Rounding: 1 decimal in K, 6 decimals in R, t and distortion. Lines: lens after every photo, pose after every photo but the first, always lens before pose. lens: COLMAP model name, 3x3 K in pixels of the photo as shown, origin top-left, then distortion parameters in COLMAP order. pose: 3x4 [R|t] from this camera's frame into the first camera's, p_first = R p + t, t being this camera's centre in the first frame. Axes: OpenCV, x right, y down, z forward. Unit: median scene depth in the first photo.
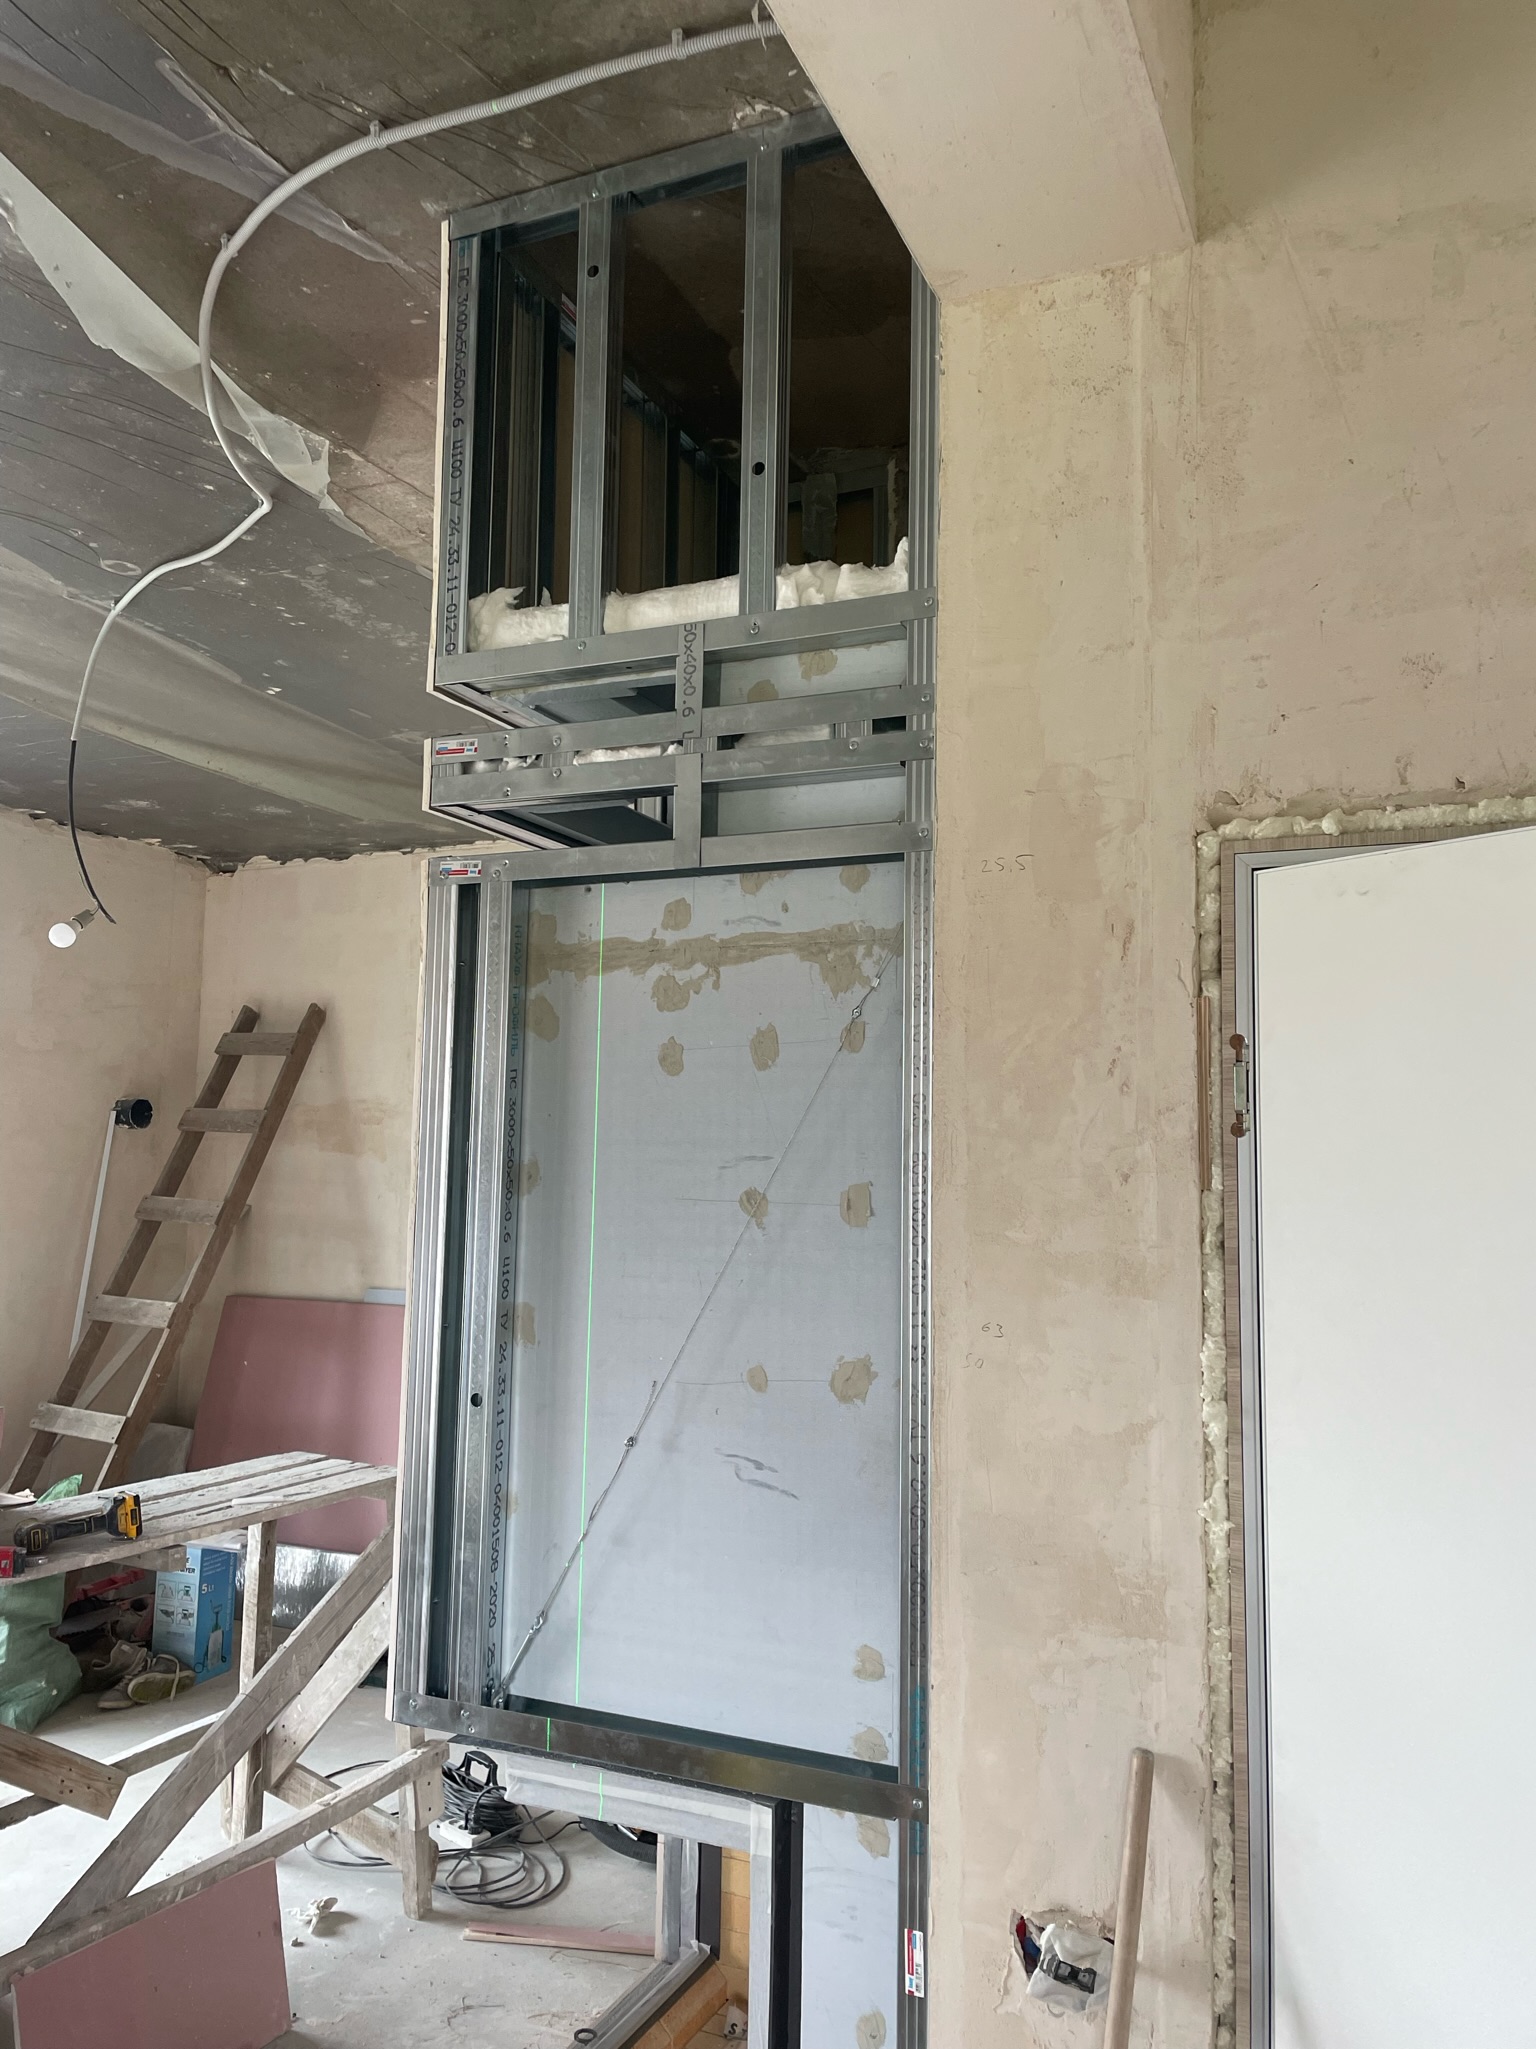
lens RADIAL K [[1572.3, 0, 749.2], [0, 1572.3, 1011.5], [0, 0, 1]] dist [0.074953, -0.097837]
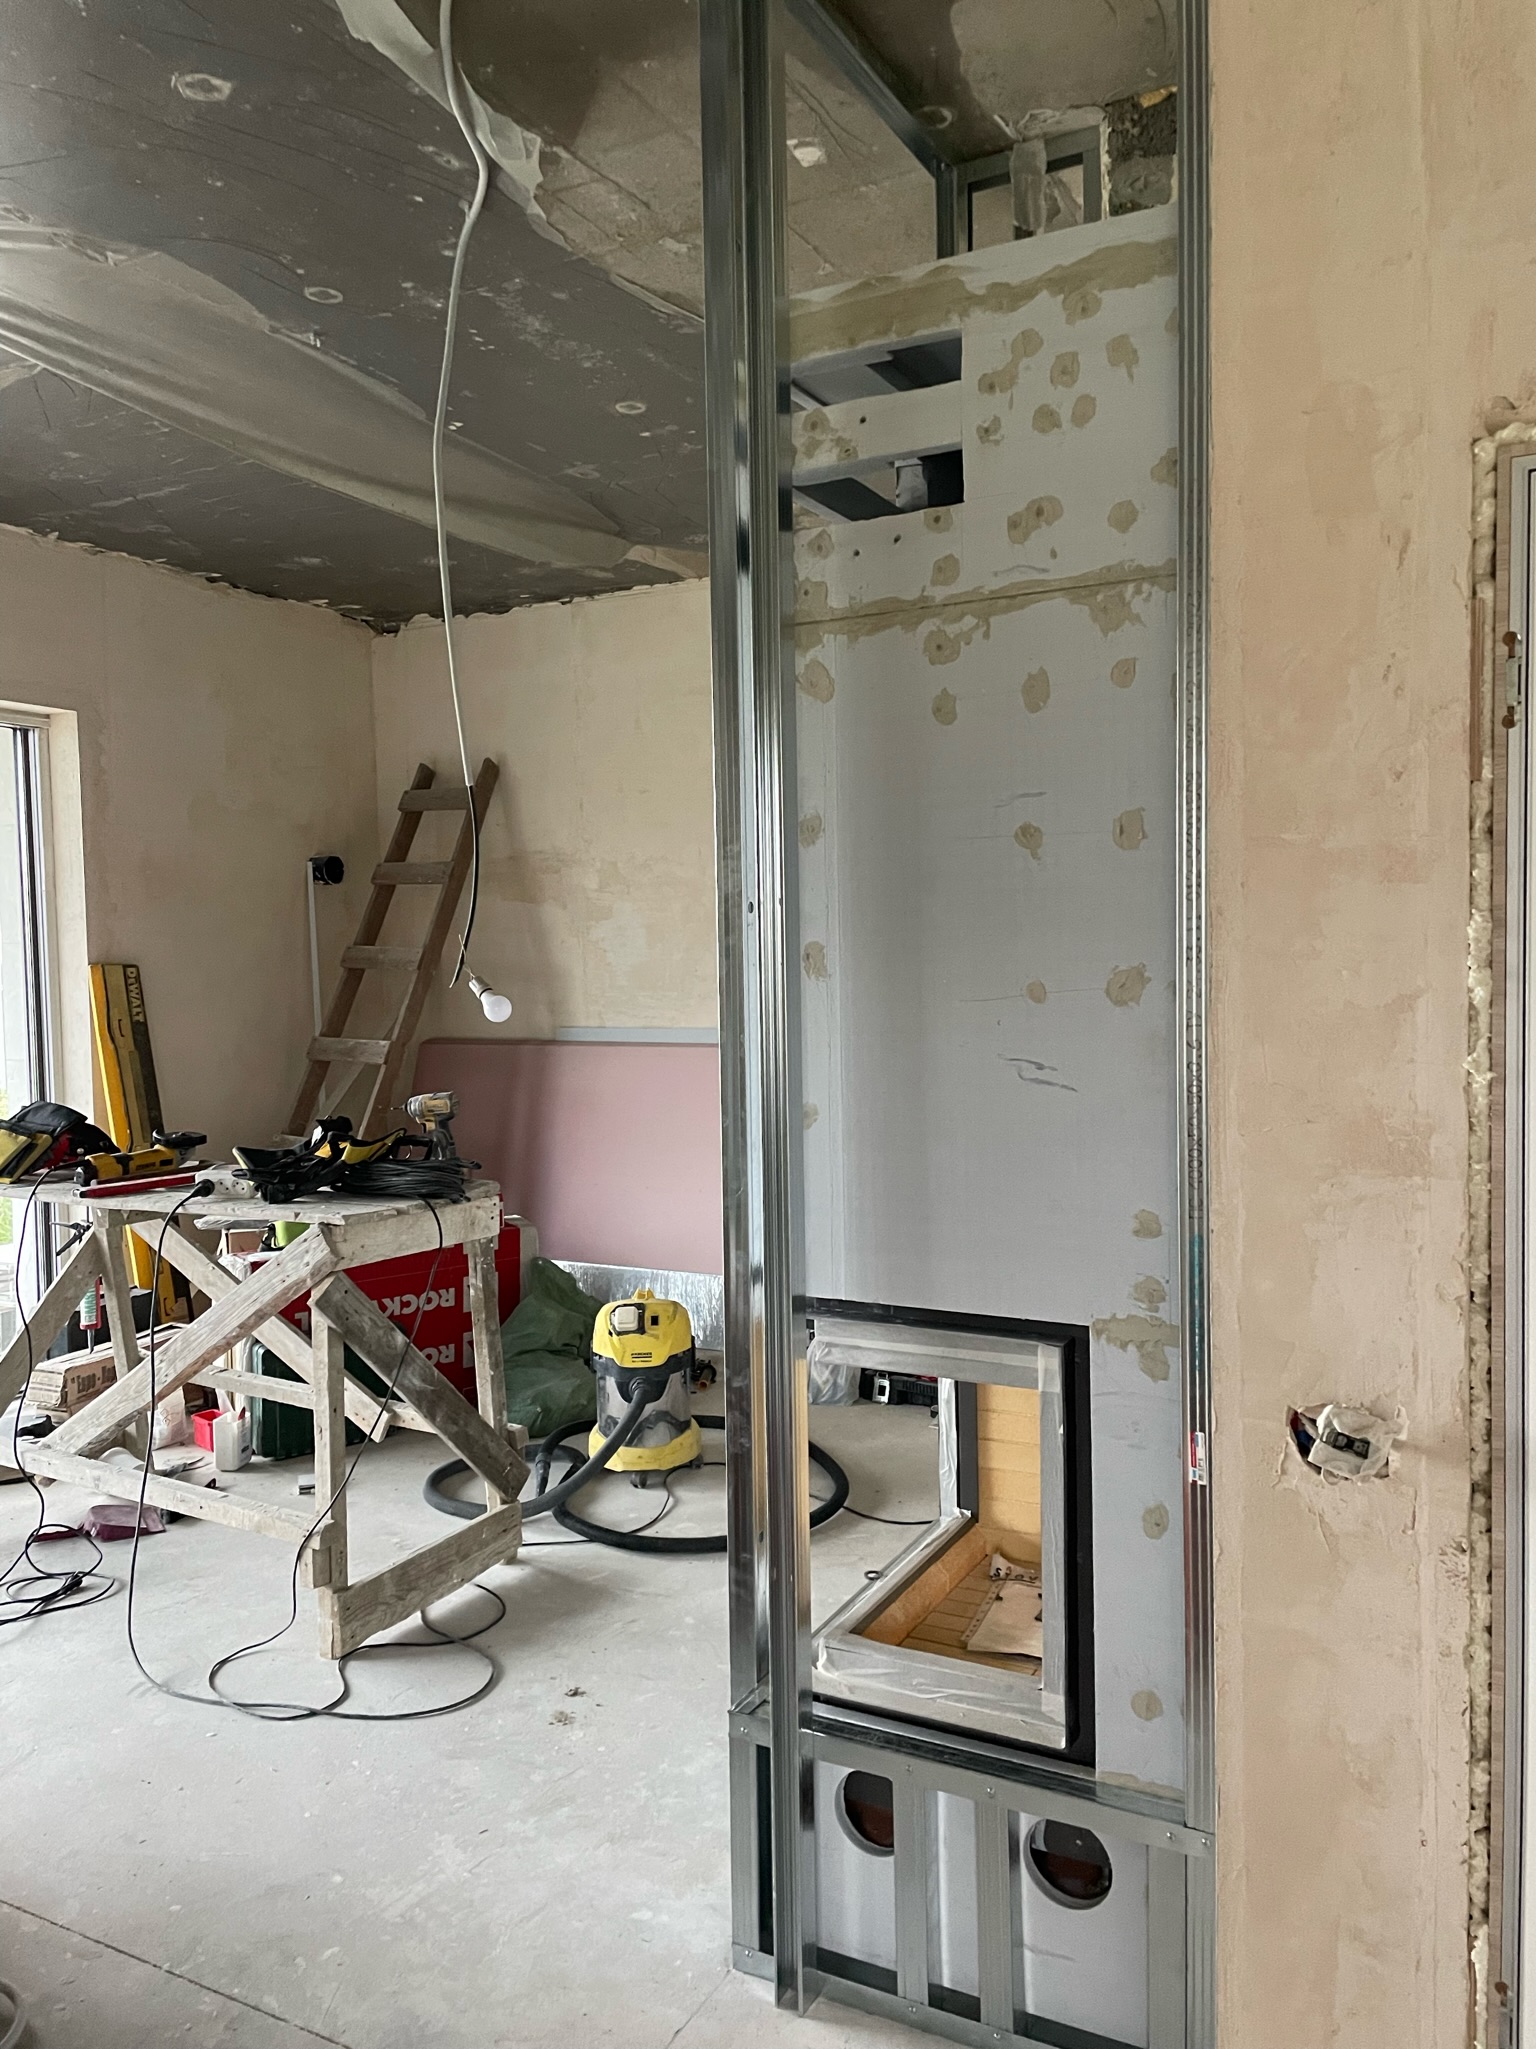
lens RADIAL K [[1572.3, 0, 772.3], [0, 1572.3, 1019.2], [0, 0, 1]] dist [0.074953, -0.097837]
pose [[0.997254, -0.030910, -0.067304, -0.113373], [0.040495, 0.988446, 0.146066, 0.087078], [0.062011, -0.148390, 0.986983, -0.120316]]
